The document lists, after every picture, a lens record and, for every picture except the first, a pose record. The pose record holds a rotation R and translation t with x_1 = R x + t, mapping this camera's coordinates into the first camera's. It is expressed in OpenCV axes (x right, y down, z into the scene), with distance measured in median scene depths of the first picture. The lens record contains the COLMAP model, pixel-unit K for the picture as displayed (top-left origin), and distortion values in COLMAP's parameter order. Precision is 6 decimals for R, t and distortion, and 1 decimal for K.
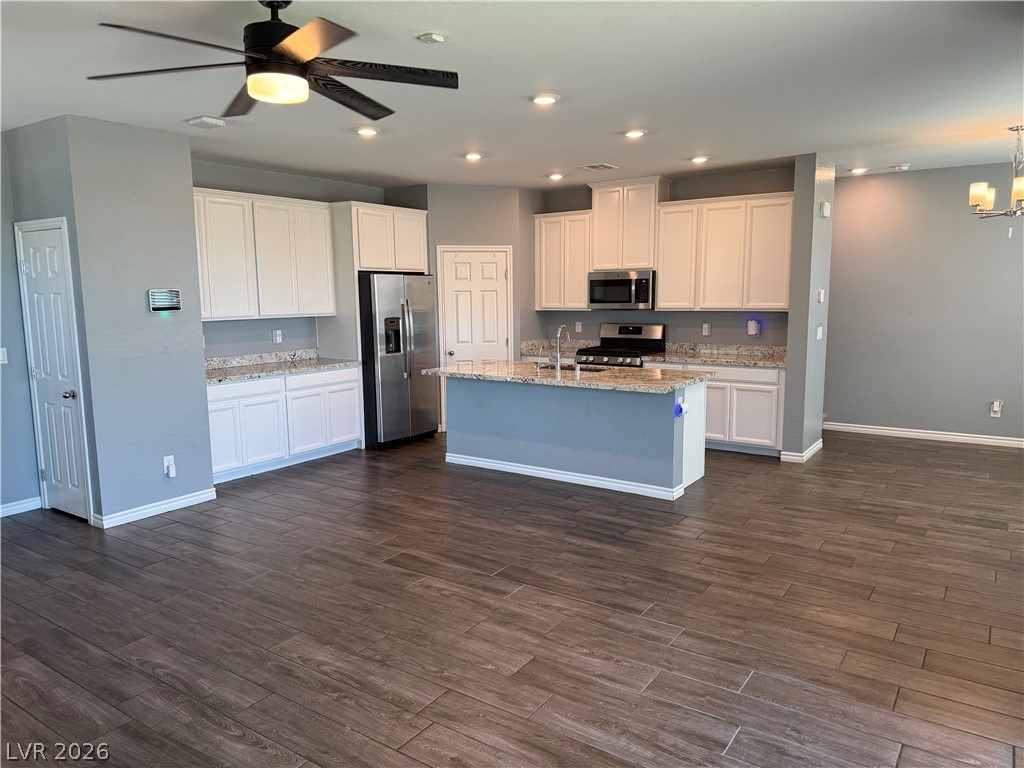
lens RADIAL K [[717.9, 0, 507.6], [0, 717.9, 389.8], [0, 0, 1]] dist [0.067505, -0.083025]
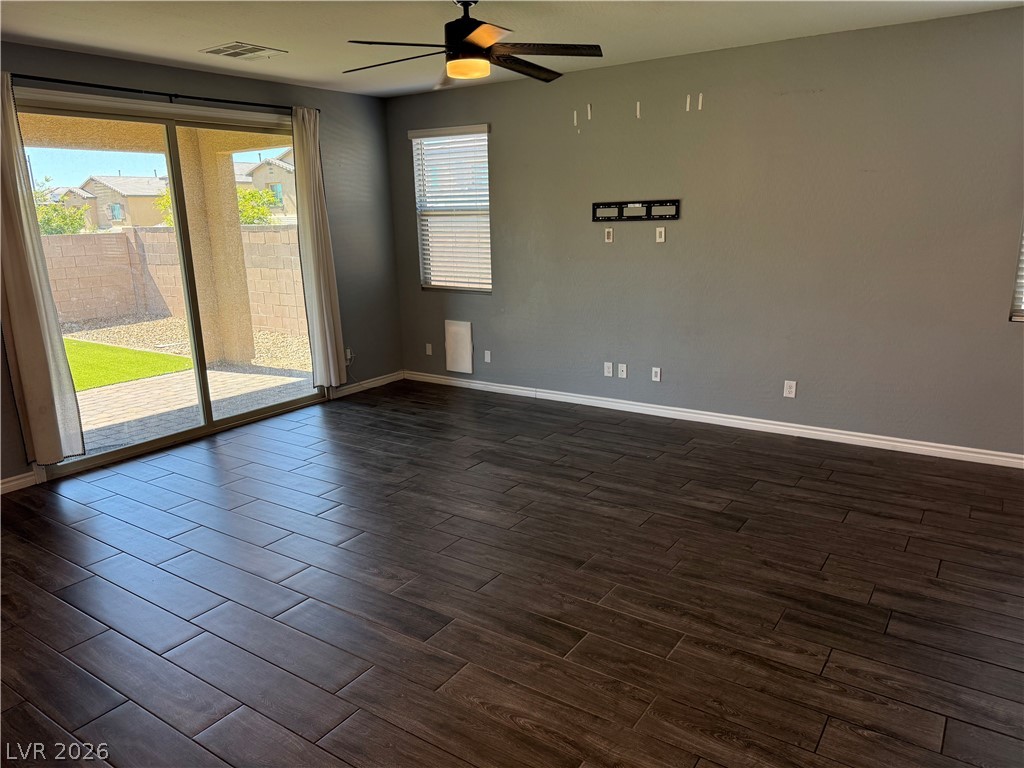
lens RADIAL K [[717.9, 0, 508.9], [0, 717.9, 387.1], [0, 0, 1]] dist [0.067505, -0.083025]
pose [[-0.999227, 0.037330, 0.012310, -0.160167], [0.039236, 0.928458, 0.369359, -0.149981], [0.002359, 0.369556, -0.929205, 1.021507]]
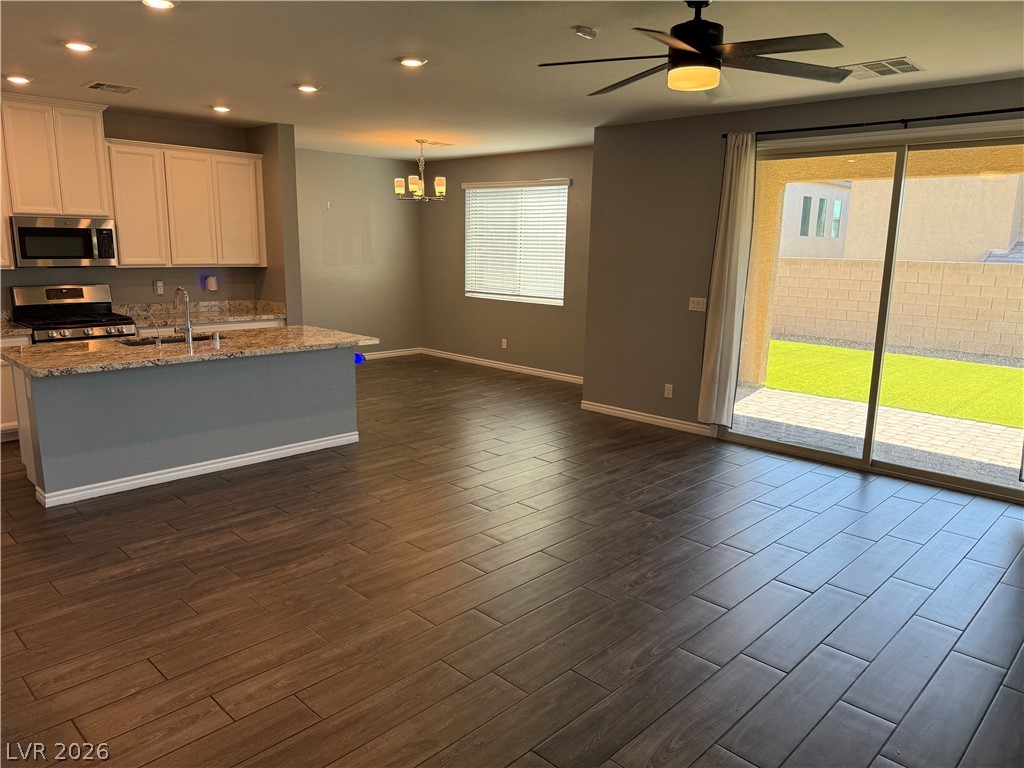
lens RADIAL K [[717.9, 0, 517.7], [0, 717.9, 388.0], [0, 0, 1]] dist [0.067505, -0.083025]
pose [[0.159486, -0.181334, 0.970403, -0.650952], [0.116716, 0.979554, 0.163861, -0.065136], [-0.980276, 0.087128, 0.177389, 0.459941]]
